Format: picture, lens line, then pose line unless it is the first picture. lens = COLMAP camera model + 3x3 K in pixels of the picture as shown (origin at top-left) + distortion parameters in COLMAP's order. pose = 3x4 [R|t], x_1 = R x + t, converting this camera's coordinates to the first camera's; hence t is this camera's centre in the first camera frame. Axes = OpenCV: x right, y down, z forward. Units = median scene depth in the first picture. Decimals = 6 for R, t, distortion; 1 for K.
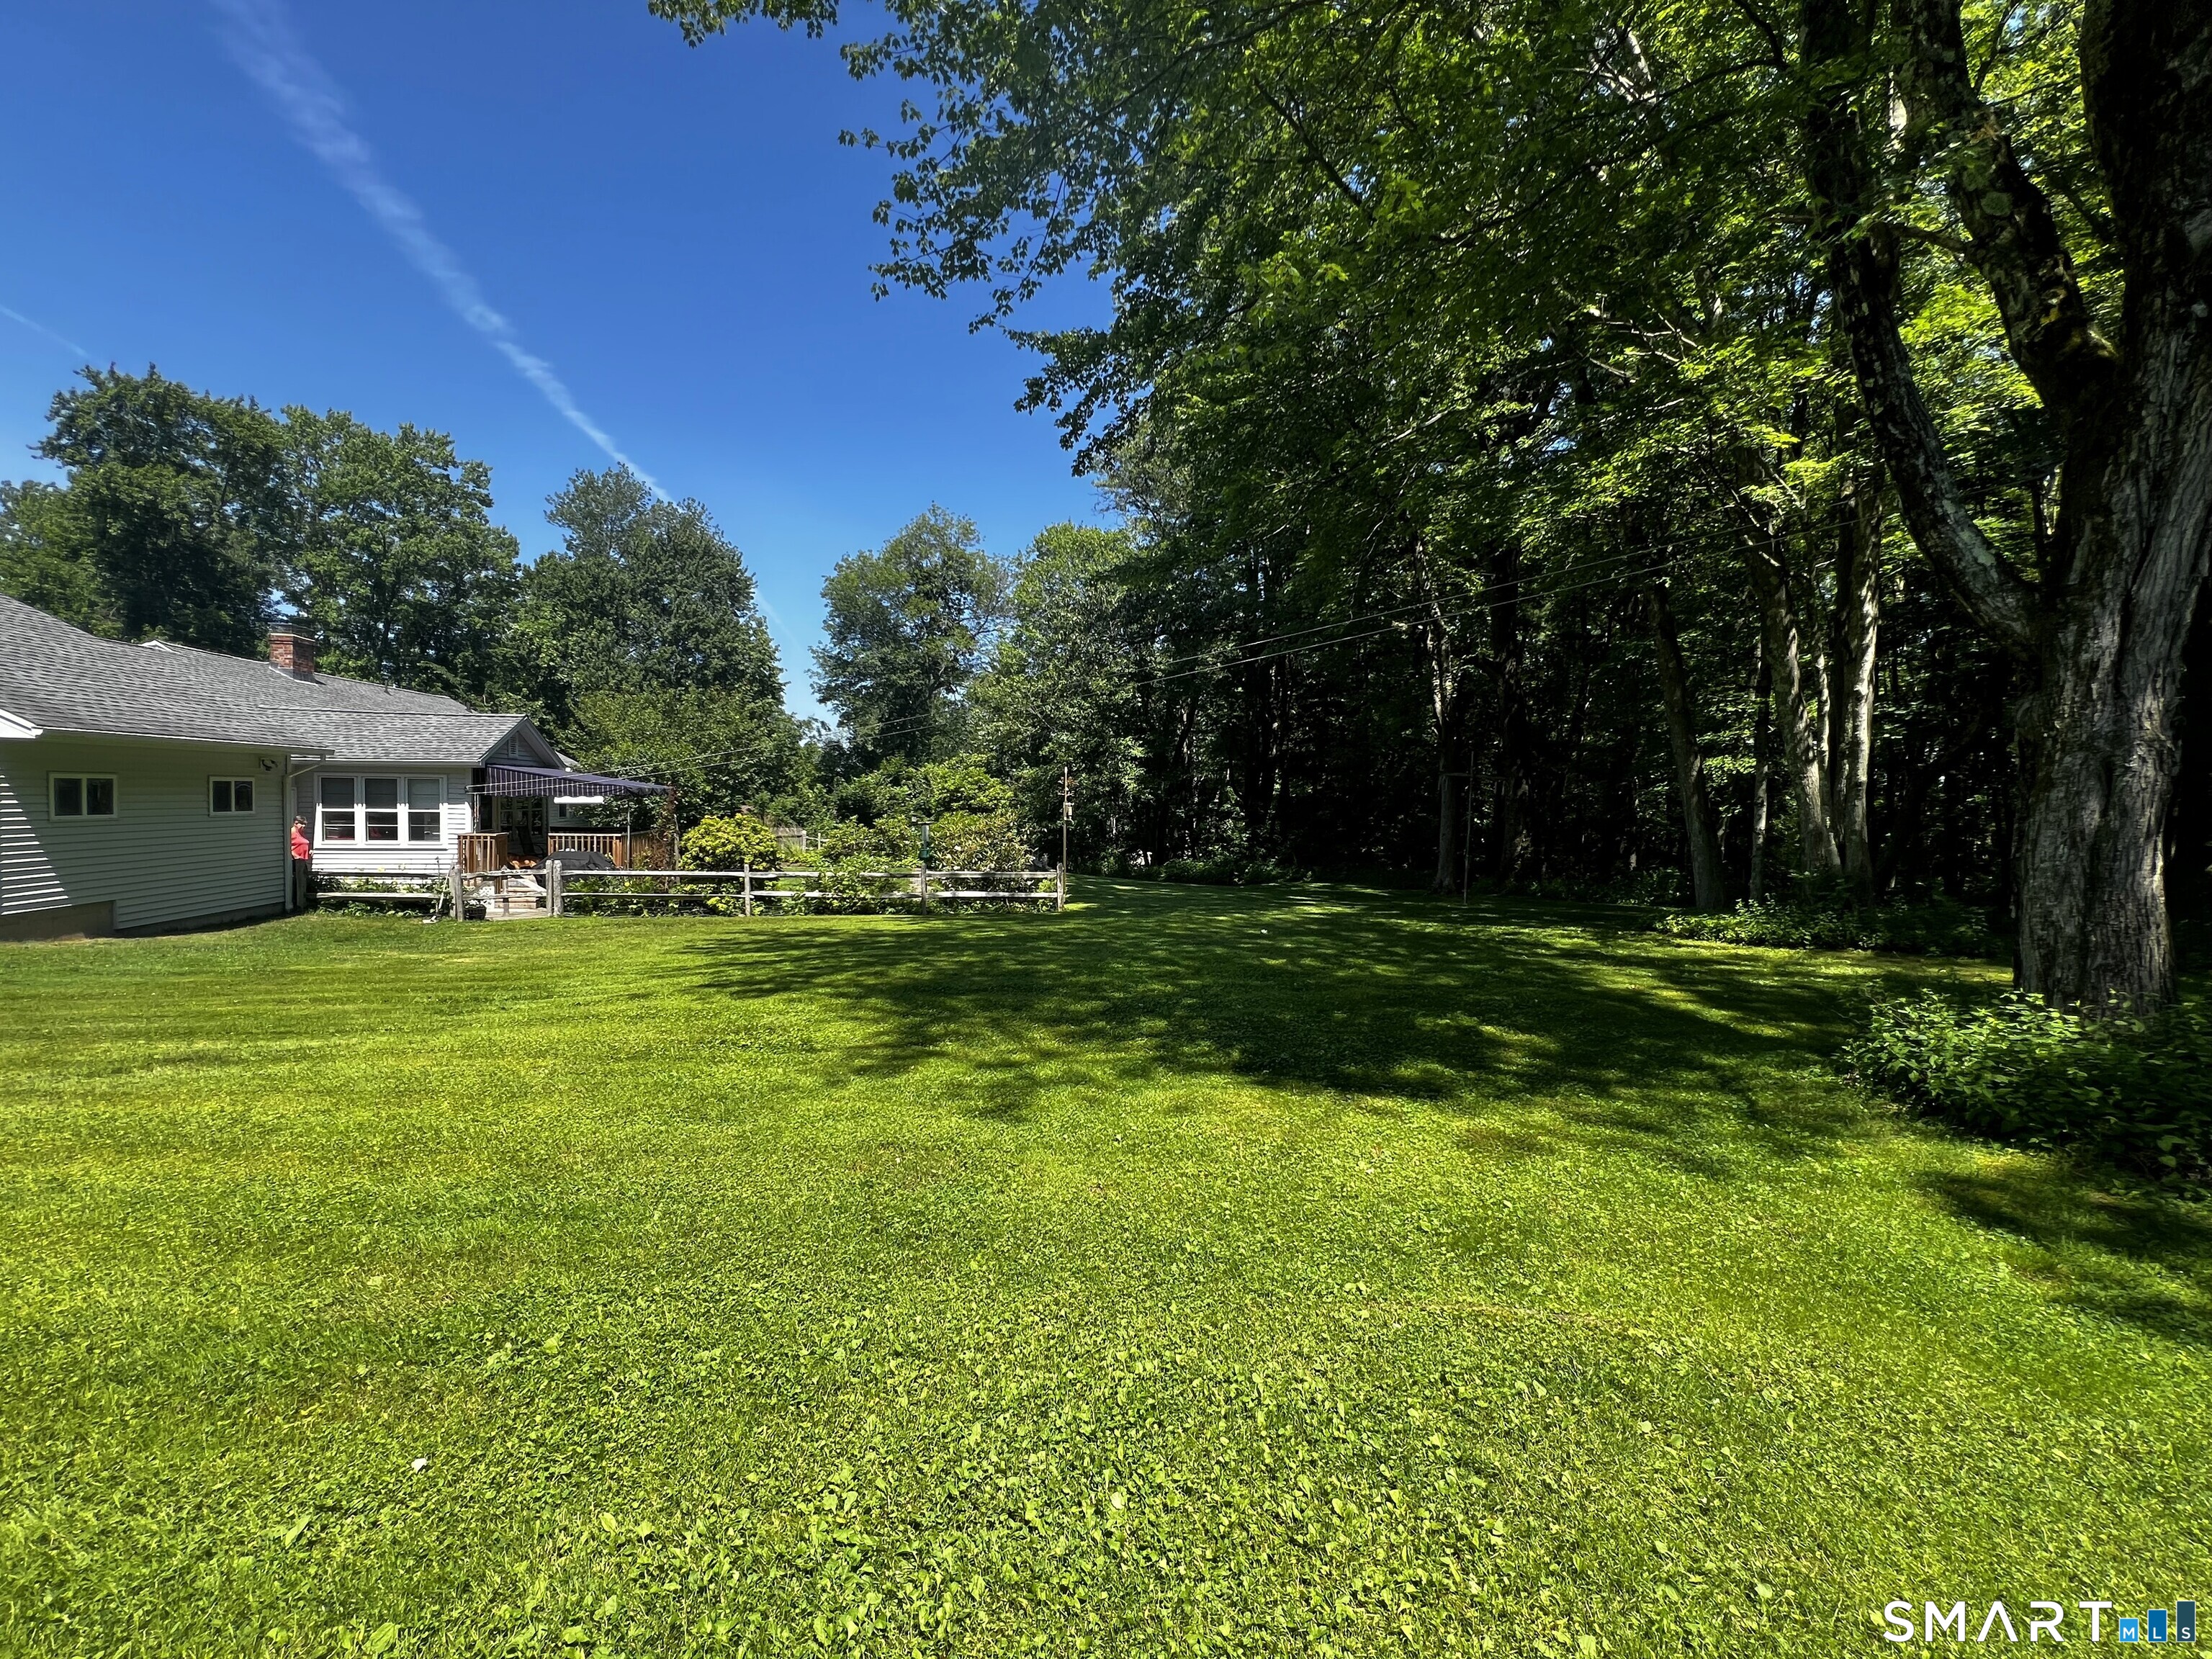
lens RADIAL K [[890.6, 0, 1101.5], [0, 890.6, 828.4], [0, 0, 1]] dist [-0.003488, 0.001138]
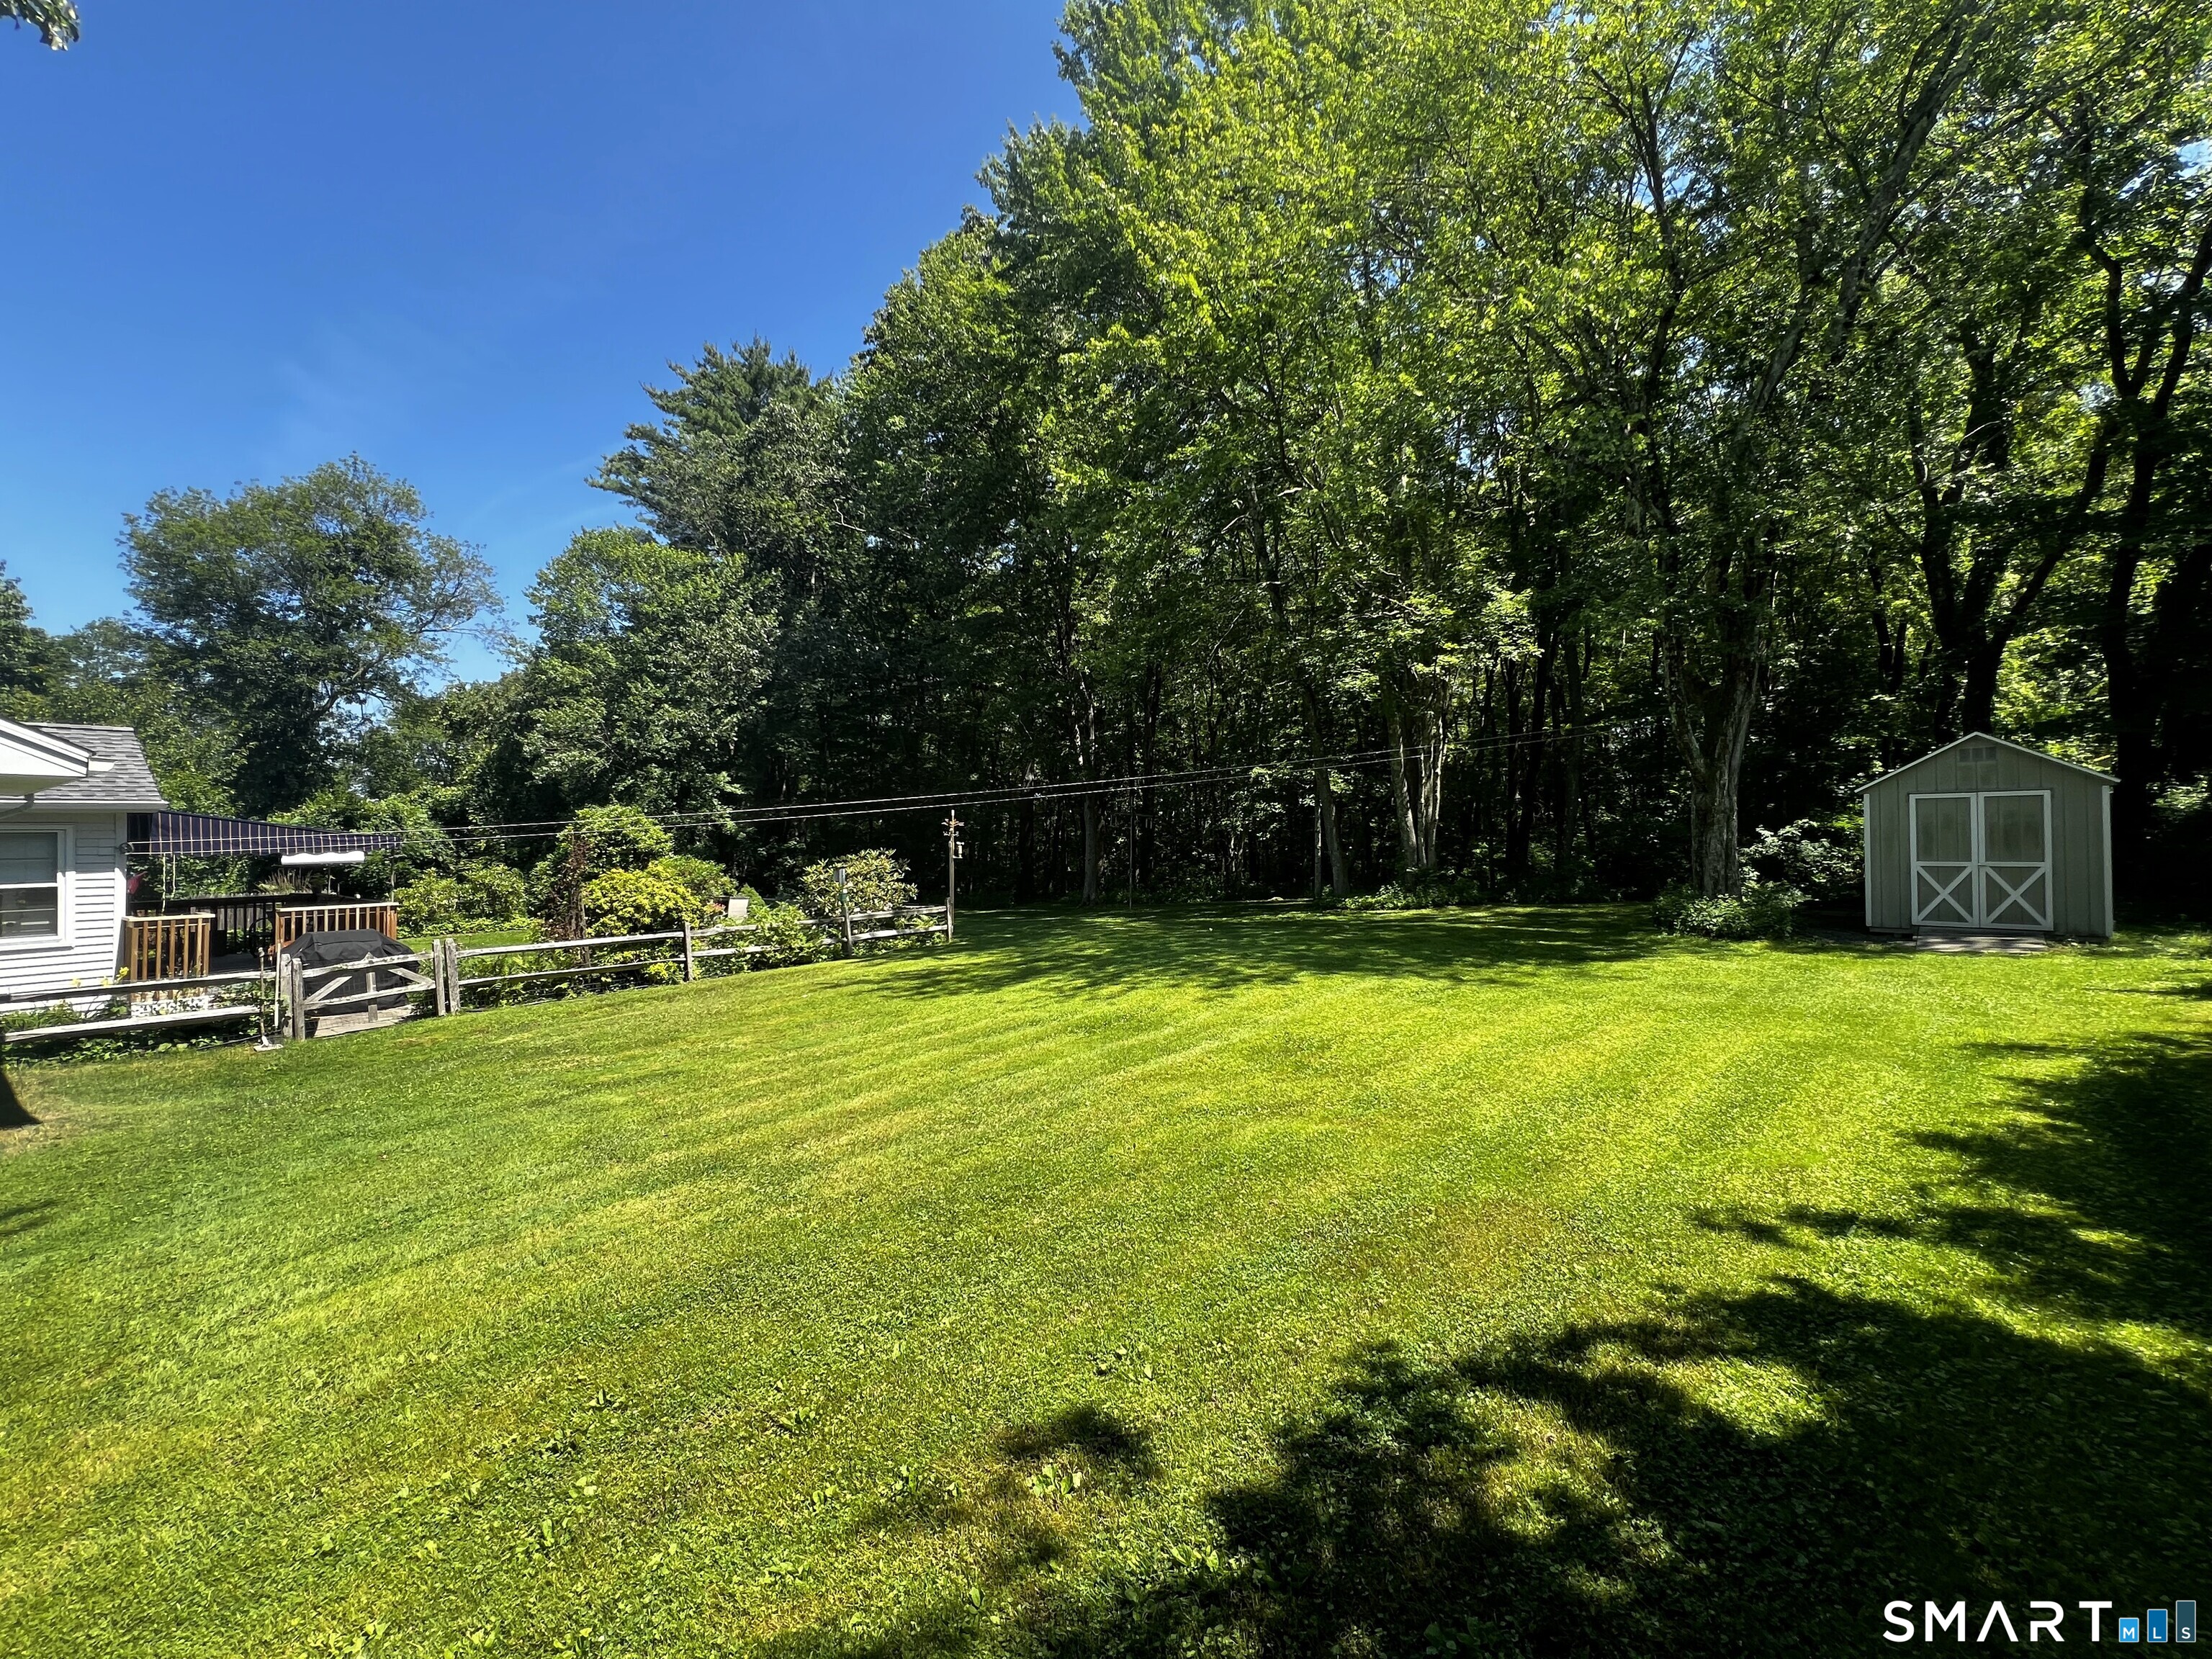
lens RADIAL K [[890.6, 0, 1089.7], [0, 890.6, 830.7], [0, 0, 1]] dist [-0.003488, 0.001138]
pose [[0.720506, -0.018186, 0.693210, -1.172760], [0.041640, 0.998987, -0.017071, -0.030213], [-0.692197, 0.041165, 0.720534, 0.143317]]
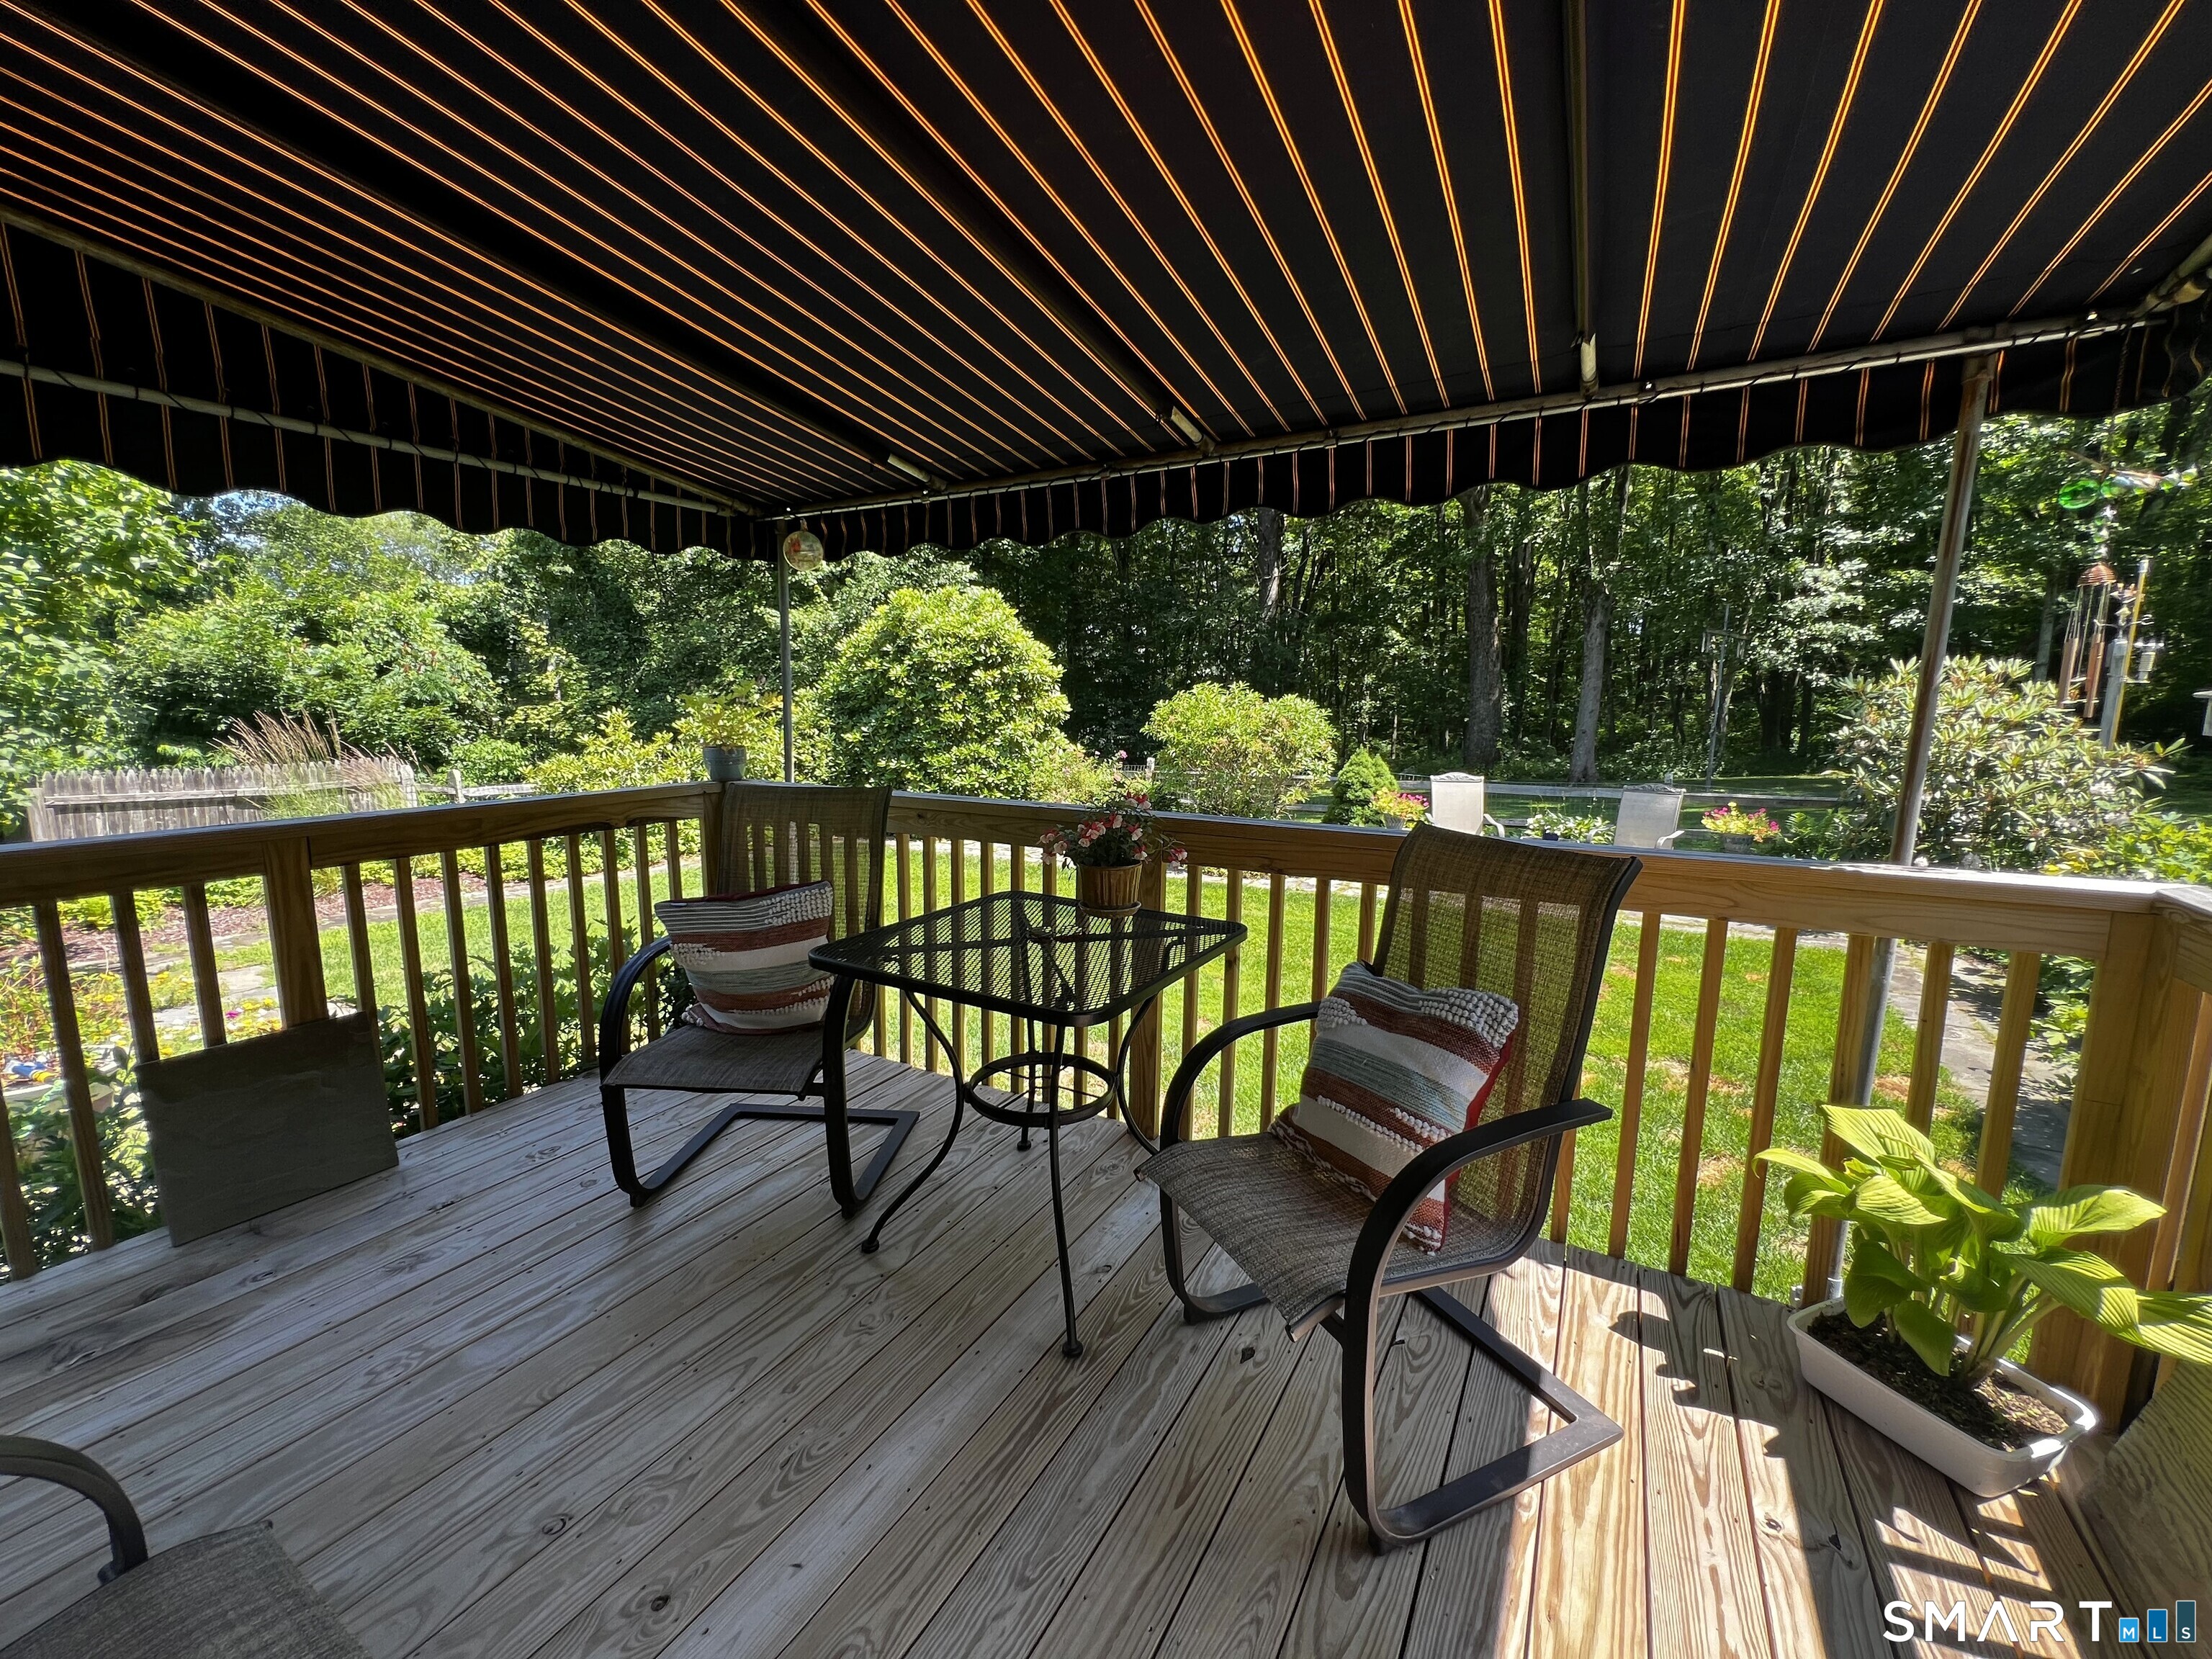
lens RADIAL K [[882.6, 0, 1107.1], [0, 882.6, 834.0], [0, 0, 1]] dist [-0.008835, 0.002683]
pose [[0.638186, -0.125320, 0.759614, -1.233120], [0.028755, 0.989854, 0.139145, -0.027463], [-0.769345, -0.066958, 0.635315, 1.764012]]
